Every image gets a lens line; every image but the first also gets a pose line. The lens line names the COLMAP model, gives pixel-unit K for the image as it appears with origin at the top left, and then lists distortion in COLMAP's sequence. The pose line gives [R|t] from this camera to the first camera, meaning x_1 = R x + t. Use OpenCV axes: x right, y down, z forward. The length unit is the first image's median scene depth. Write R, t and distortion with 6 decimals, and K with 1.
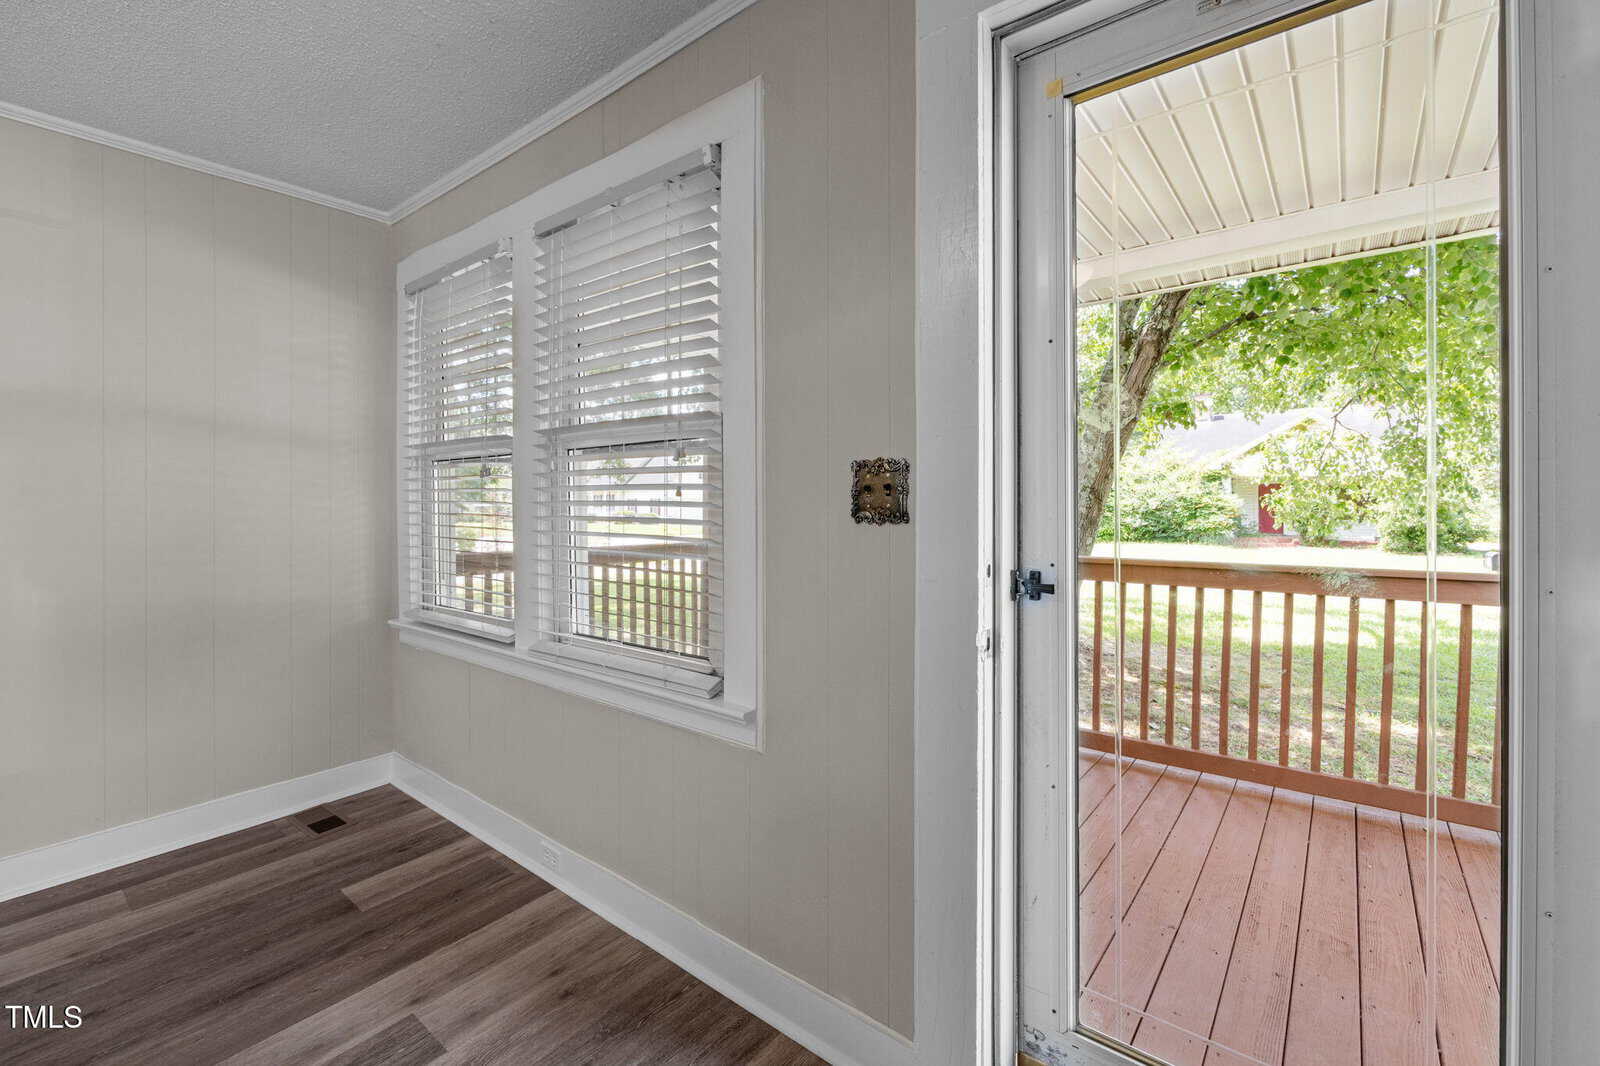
lens RADIAL K [[683.9, 0, 811.1], [0, 683.9, 523.1], [0, 0, 1]] dist [-0.000064, -0.001839]
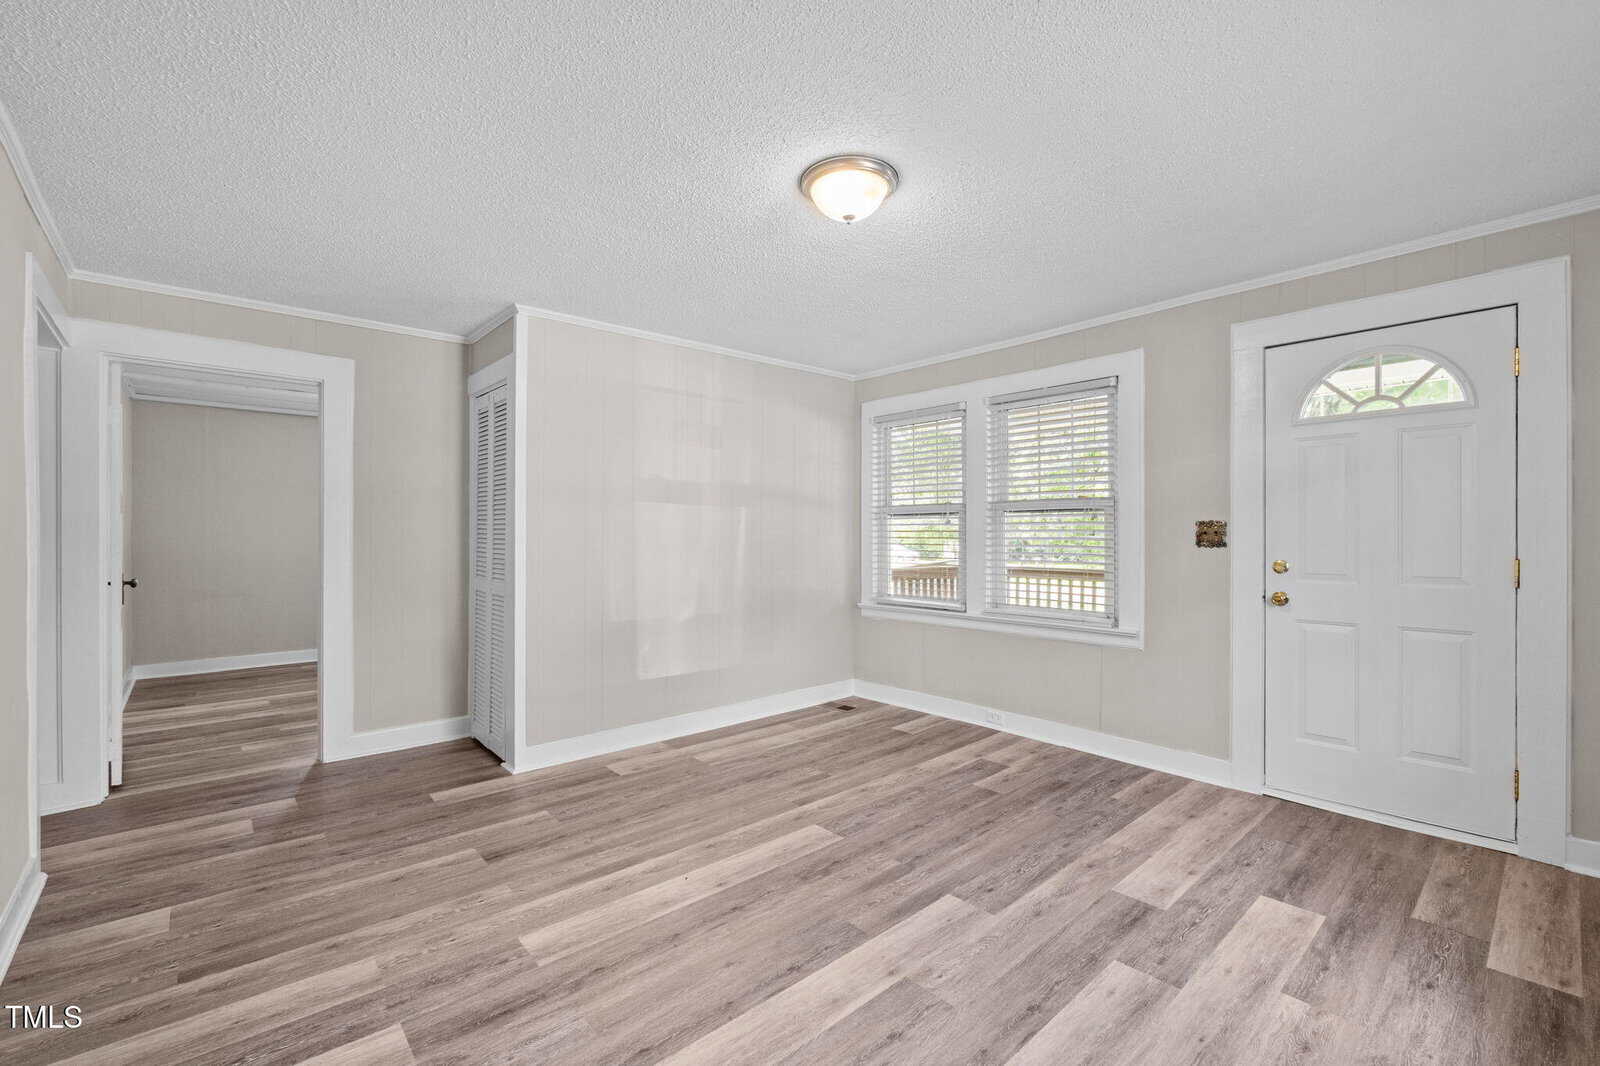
lens RADIAL K [[683.9, 0, 814.1], [0, 683.9, 545.8], [0, 0, 1]] dist [-0.000064, -0.001839]
pose [[0.987105, 0.005546, -0.159980, -0.647800], [-0.008378, 0.999820, -0.017035, 0.034543], [0.159857, 0.018156, 0.986973, -1.159589]]
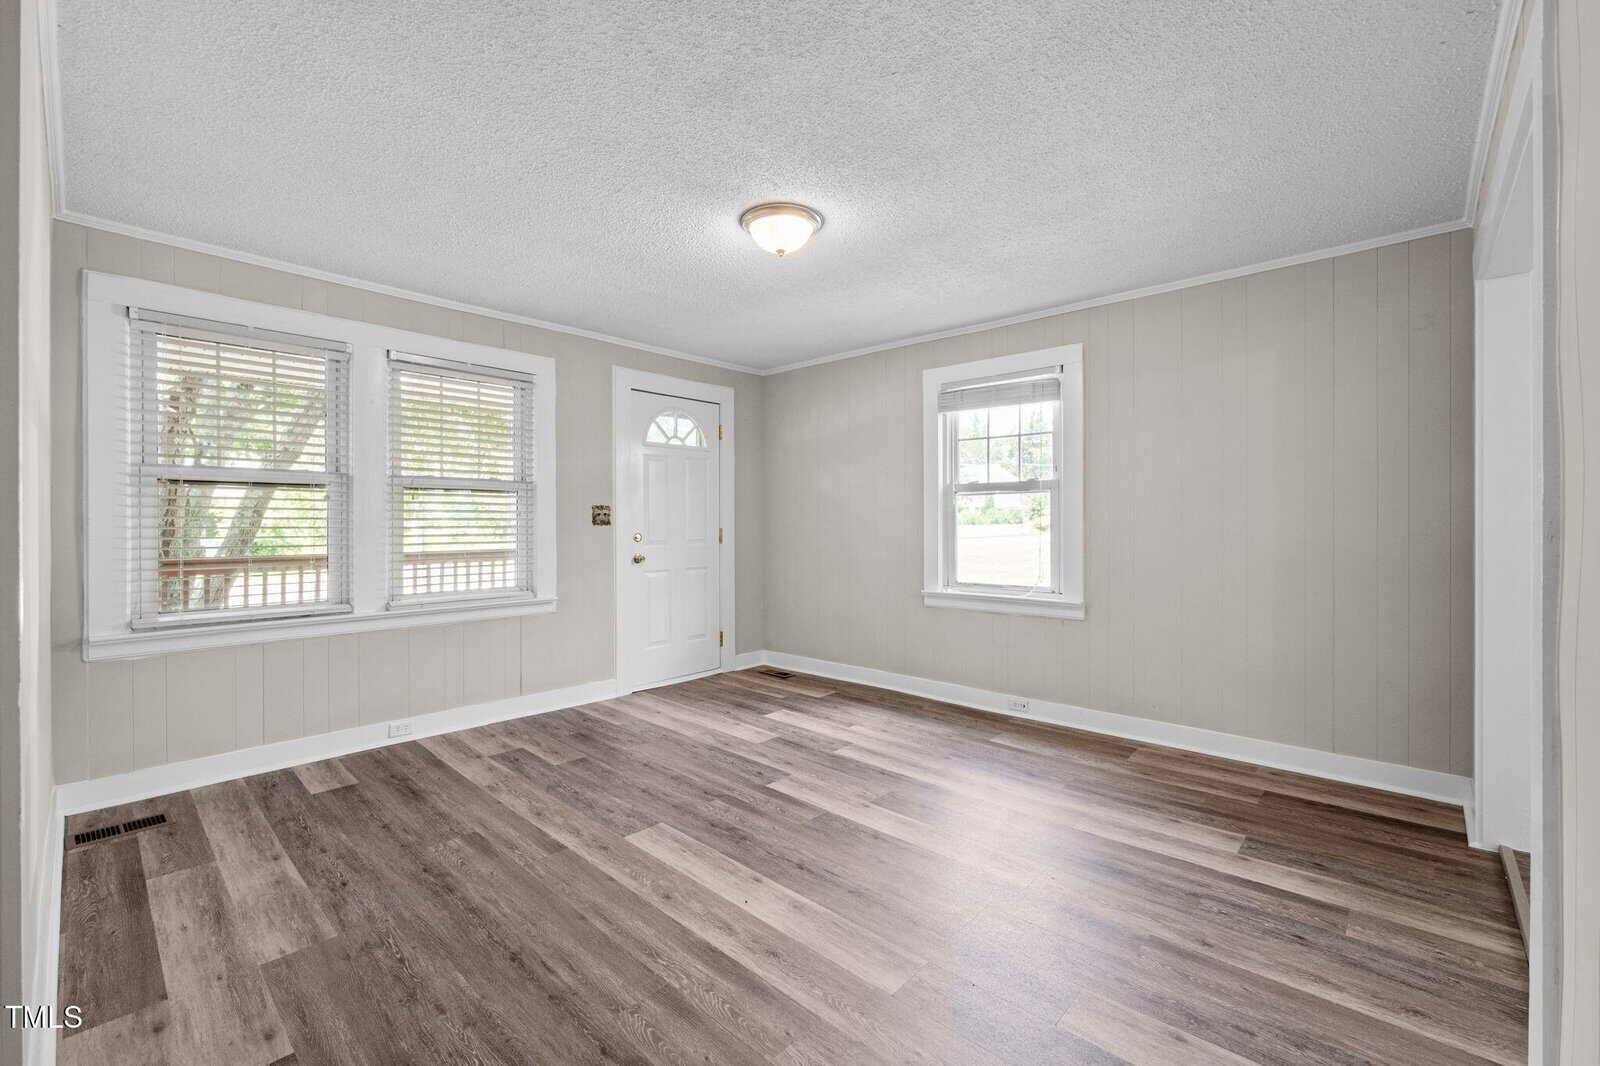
lens RADIAL K [[659.0, 0, 804.8], [0, 659.0, 530.7], [0, 0, 1]] dist [-0.012290, 0.000694]
pose [[0.066617, -0.015220, 0.997663, -2.138186], [0.028843, 0.999495, 0.013322, 0.008703], [-0.997362, 0.027888, 0.067022, -0.124304]]
